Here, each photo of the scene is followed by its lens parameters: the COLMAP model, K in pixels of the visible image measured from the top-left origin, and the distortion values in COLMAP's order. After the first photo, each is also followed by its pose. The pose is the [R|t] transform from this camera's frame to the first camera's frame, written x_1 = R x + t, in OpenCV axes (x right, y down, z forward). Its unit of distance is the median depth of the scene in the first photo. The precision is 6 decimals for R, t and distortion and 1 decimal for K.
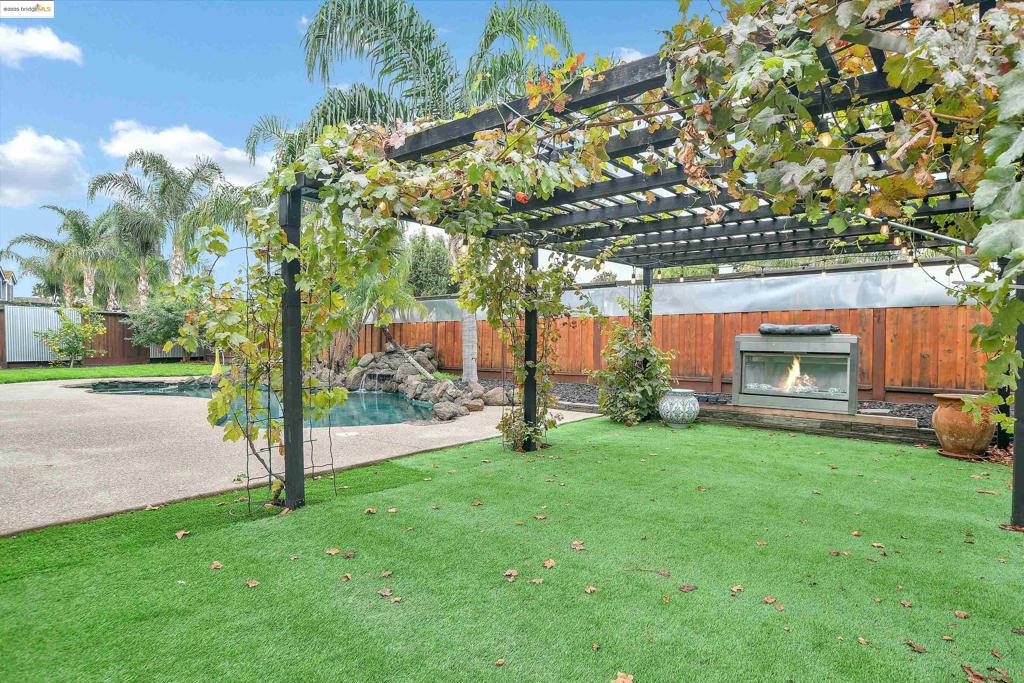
lens RADIAL K [[559.6, 0, 508.9], [0, 559.6, 347.5], [0, 0, 1]] dist [0.004819, -0.000873]
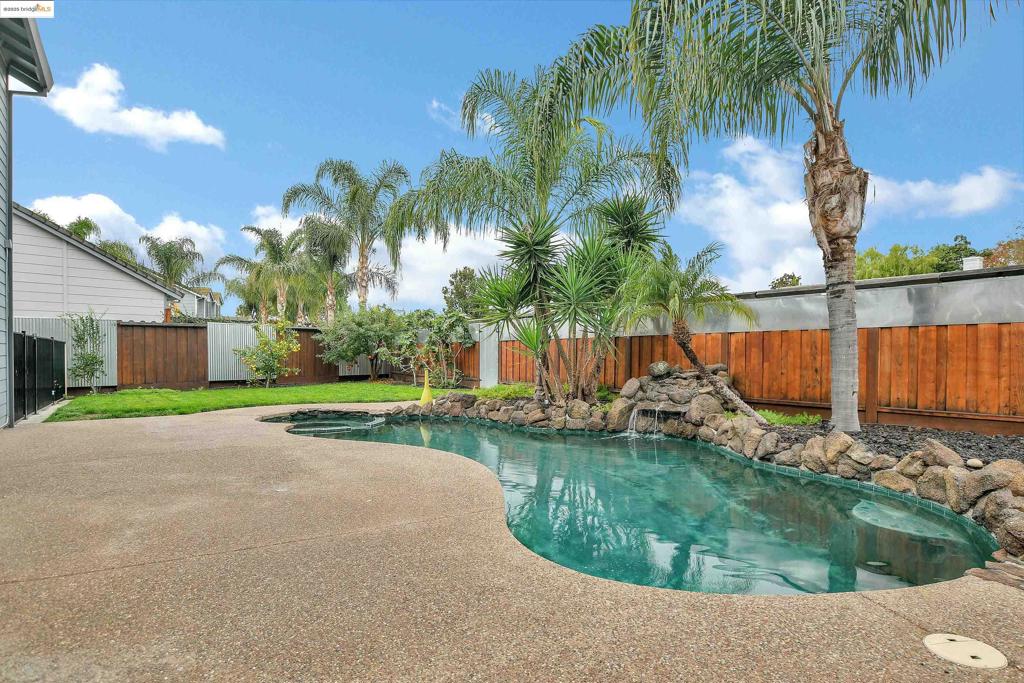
lens RADIAL K [[559.6, 0, 516.0], [0, 559.6, 346.0], [0, 0, 1]] dist [0.004819, -0.000873]
pose [[0.971062, -0.008732, -0.238669, -0.133745], [0.003052, 0.999703, -0.024160, -0.008087], [0.238810, 0.022732, 0.970800, 0.166440]]
